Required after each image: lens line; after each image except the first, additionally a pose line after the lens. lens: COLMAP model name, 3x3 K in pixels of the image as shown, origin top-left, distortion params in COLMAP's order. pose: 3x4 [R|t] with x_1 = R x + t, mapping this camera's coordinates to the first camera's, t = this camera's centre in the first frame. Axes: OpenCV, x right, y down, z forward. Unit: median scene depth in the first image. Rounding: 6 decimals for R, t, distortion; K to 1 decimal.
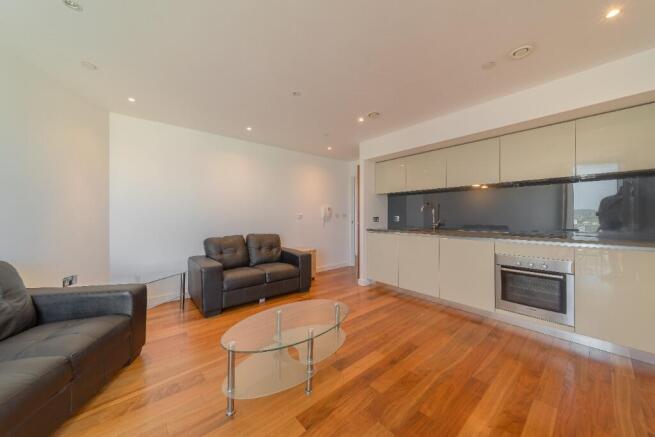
lens RADIAL K [[231.7, 0, 327.3], [0, 231.7, 216.2], [0, 0, 1]] dist [0.001151, 0.000018]
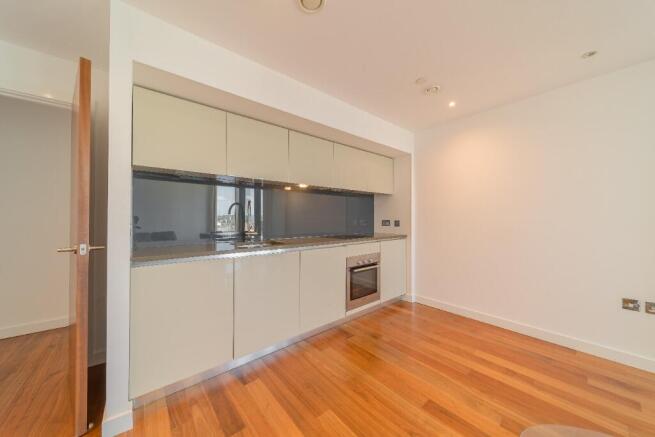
lens RADIAL K [[231.7, 0, 327.3], [0, 231.7, 216.2], [0, 0, 1]] dist [0.001151, 0.000018]
pose [[0.017292, 0.009254, 0.999808, -0.290823], [0.002829, 0.999953, -0.009305, -0.008236], [-0.999846, 0.002989, 0.017265, 1.091365]]
